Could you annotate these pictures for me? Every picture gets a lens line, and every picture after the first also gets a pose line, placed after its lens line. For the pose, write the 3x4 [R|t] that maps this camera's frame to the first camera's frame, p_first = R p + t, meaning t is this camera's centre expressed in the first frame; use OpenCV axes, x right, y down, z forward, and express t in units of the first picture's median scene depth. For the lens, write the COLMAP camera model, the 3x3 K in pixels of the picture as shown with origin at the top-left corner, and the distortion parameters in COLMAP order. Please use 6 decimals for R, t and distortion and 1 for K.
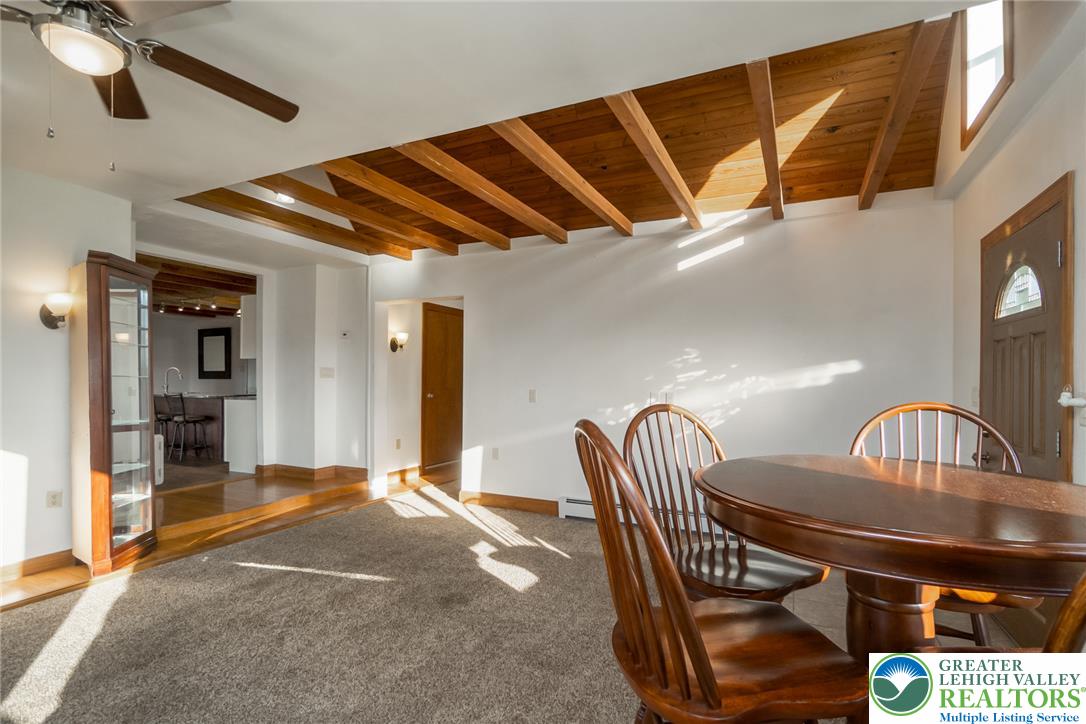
lens RADIAL K [[531.2, 0, 541.0], [0, 531.2, 376.6], [0, 0, 1]] dist [-0.001775, 0.000203]
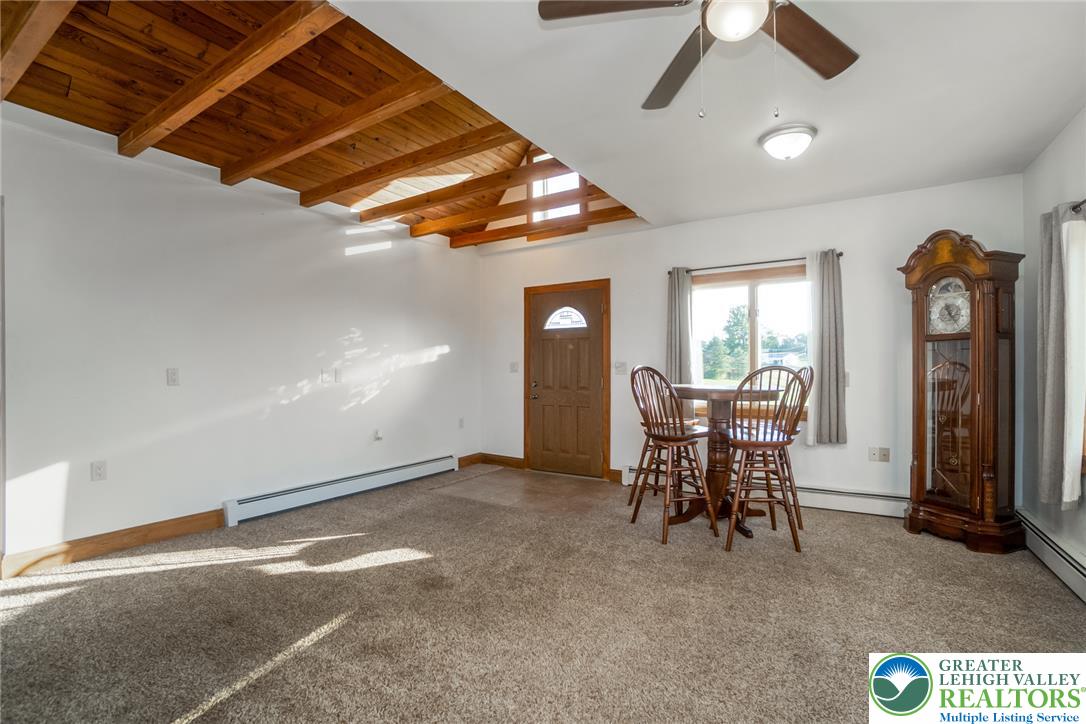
lens RADIAL K [[497.8, 0, 541.8], [0, 497.8, 368.3], [0, 0, 1]] dist [-0.041787, 0.012775]
pose [[0.114798, -0.005346, 0.993375, -0.736815], [-0.005345, 0.999968, 0.005999, 0.023726], [-0.993375, -0.005999, 0.114765, 0.517390]]
